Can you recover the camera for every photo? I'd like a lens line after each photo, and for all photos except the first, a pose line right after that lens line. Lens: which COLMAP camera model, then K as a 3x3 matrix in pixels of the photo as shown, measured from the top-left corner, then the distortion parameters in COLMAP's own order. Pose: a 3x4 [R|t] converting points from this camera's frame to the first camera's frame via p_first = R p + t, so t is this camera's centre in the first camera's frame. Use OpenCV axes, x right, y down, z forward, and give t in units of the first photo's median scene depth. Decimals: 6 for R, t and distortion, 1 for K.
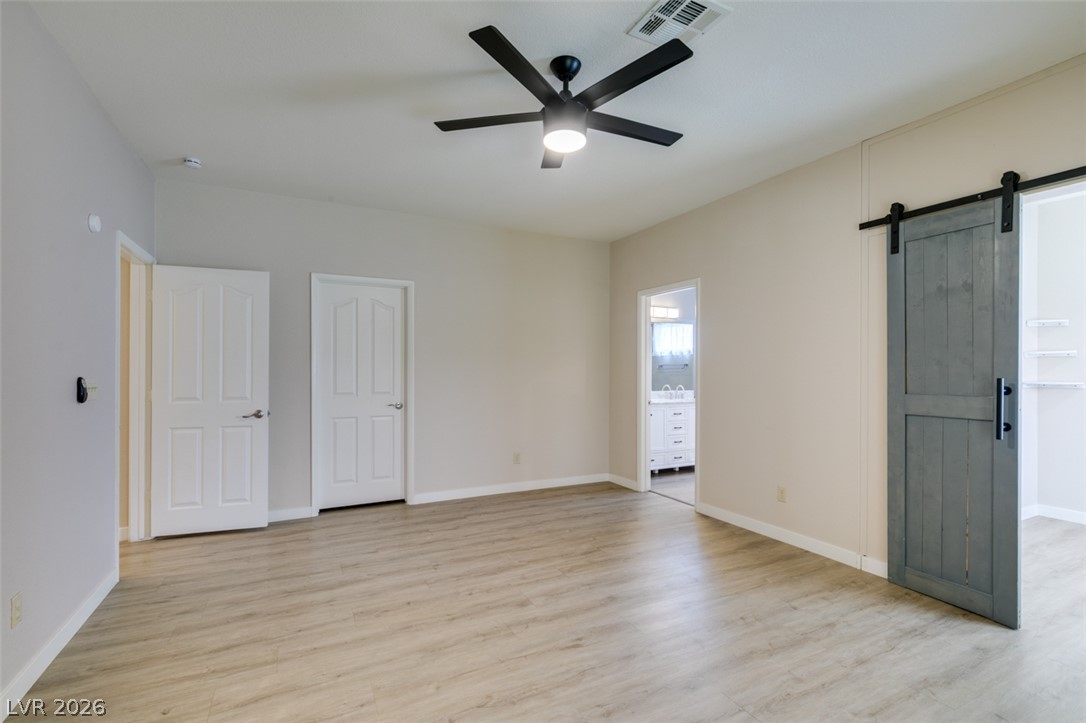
lens RADIAL K [[485.6, 0, 547.3], [0, 485.6, 368.6], [0, 0, 1]] dist [0.000666, -0.001004]
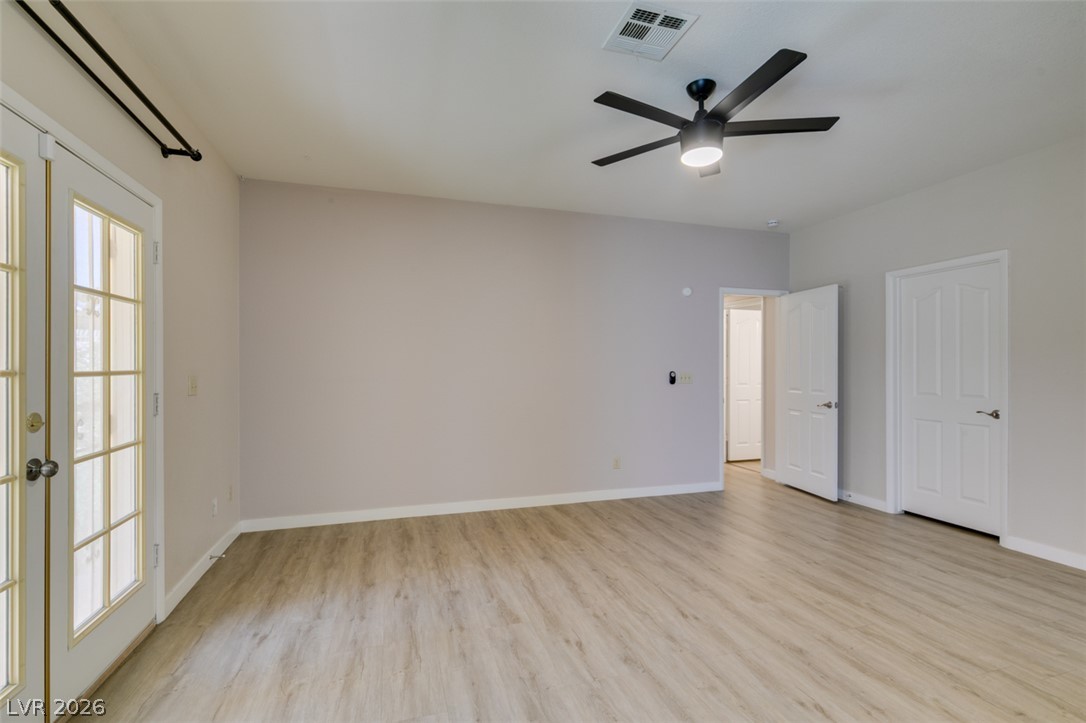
lens RADIAL K [[485.6, 0, 534.8], [0, 485.6, 364.6], [0, 0, 1]] dist [0.000666, -0.001004]
pose [[-0.186475, -0.007843, -0.982428, 0.745435], [0.002796, 0.999960, -0.008513, 0.002877], [0.982456, -0.004335, -0.186446, 0.533125]]
